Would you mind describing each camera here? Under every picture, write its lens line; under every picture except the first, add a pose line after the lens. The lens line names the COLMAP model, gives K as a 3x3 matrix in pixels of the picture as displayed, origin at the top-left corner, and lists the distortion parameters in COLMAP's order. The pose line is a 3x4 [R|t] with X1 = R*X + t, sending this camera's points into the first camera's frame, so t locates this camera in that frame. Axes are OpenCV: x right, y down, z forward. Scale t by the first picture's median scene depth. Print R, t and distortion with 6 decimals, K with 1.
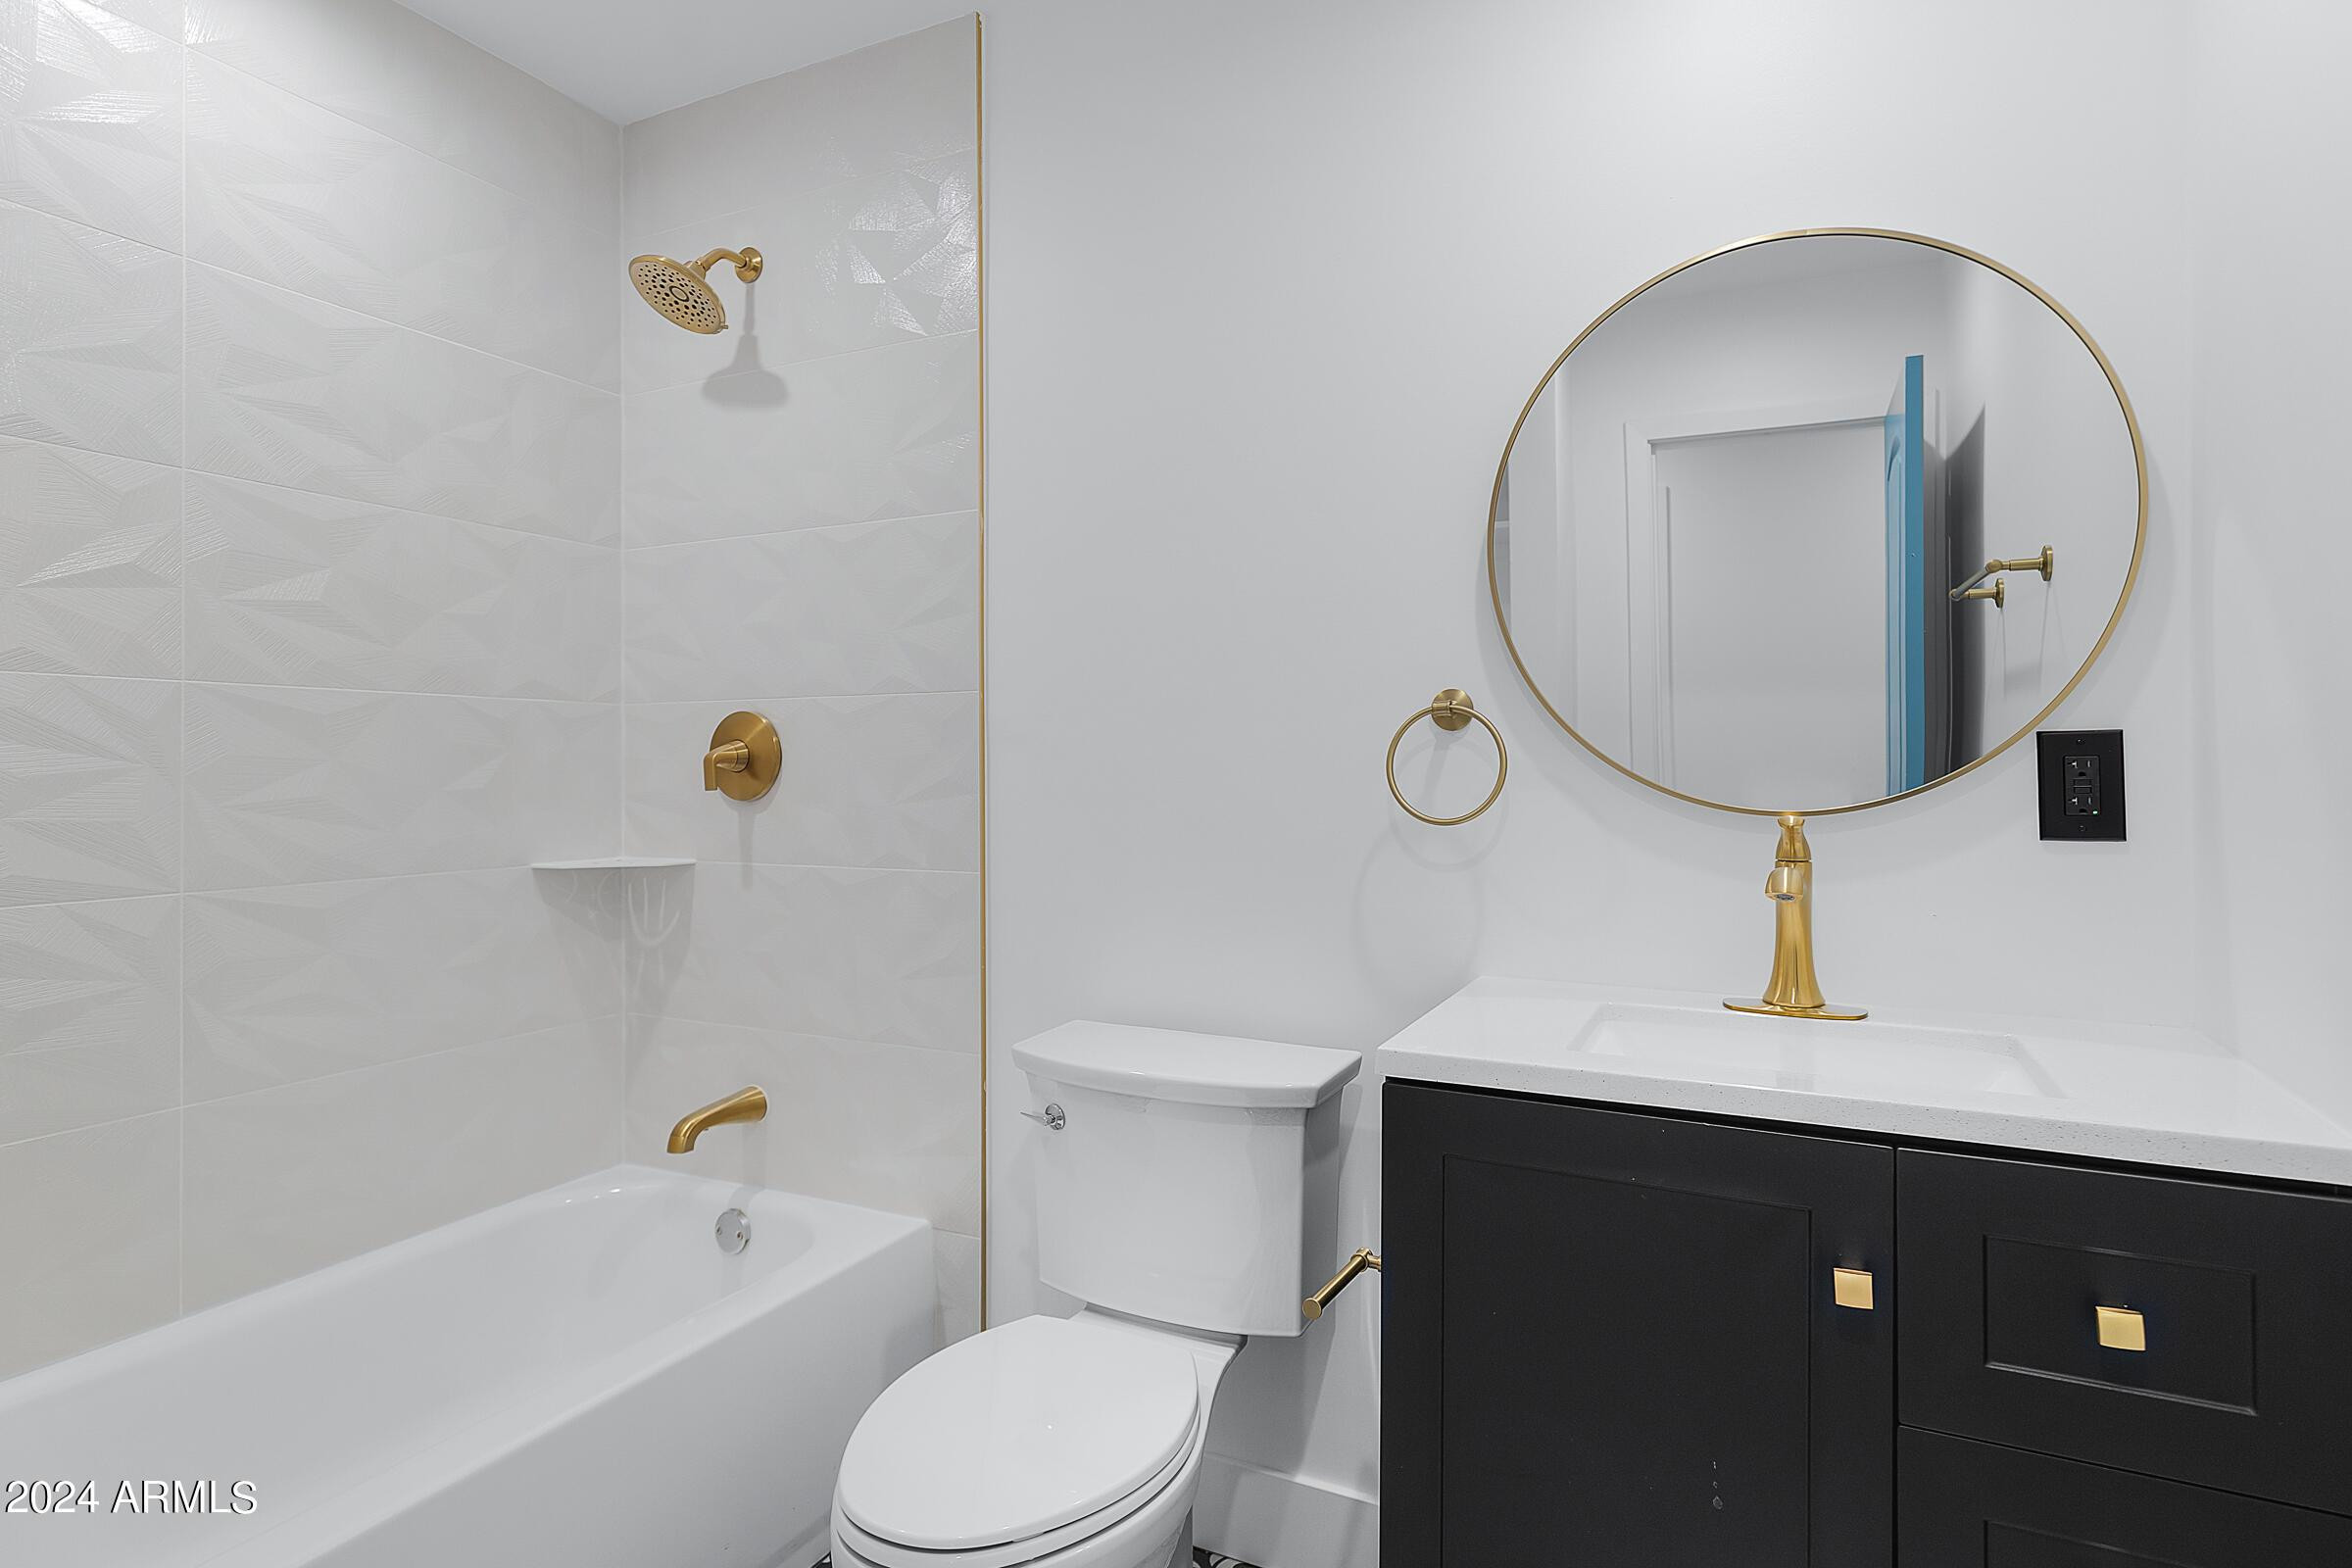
lens RADIAL K [[1111.1, 0, 1170.0], [0, 1111.1, 748.7], [0, 0, 1]] dist [-0.000261, 0.000147]
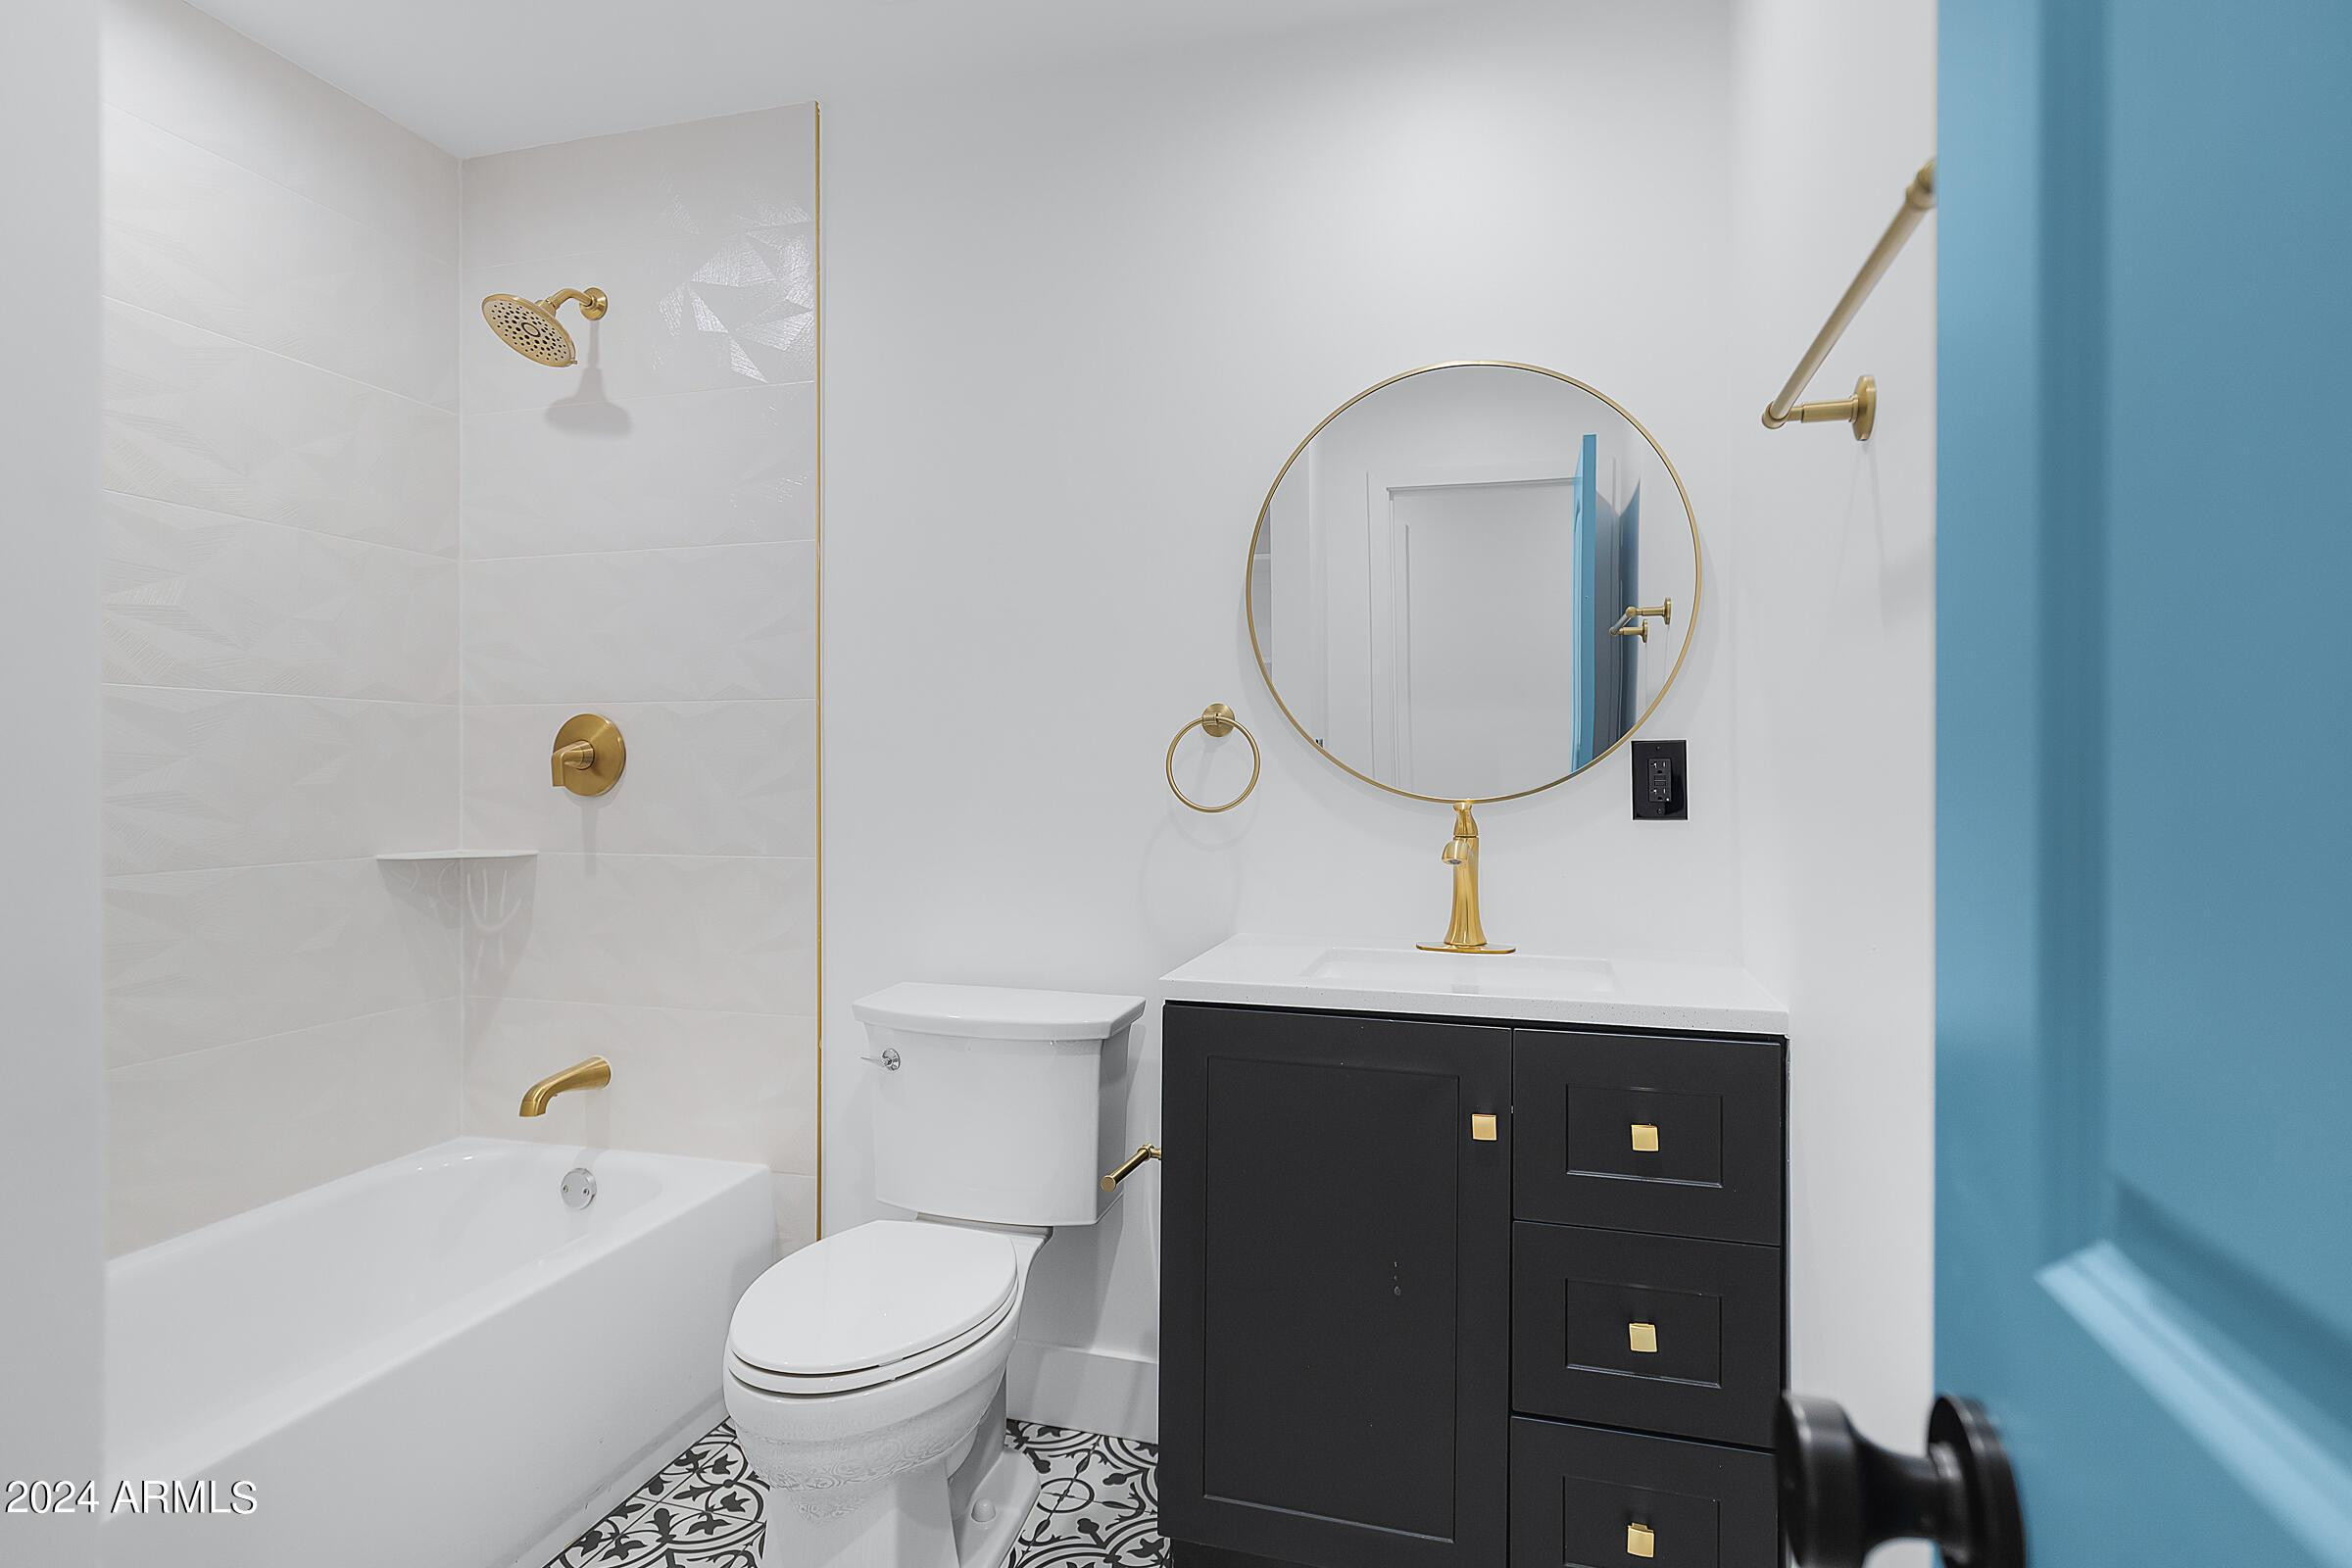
lens RADIAL K [[1111.1, 0, 1170.0], [0, 1111.1, 748.7], [0, 0, 1]] dist [-0.000261, 0.000147]
pose [[0.980418, 0.006019, 0.196836, -0.040734], [-0.005124, 0.999974, -0.005058, 0.003257], [-0.196861, 0.003950, 0.980423, -0.193974]]
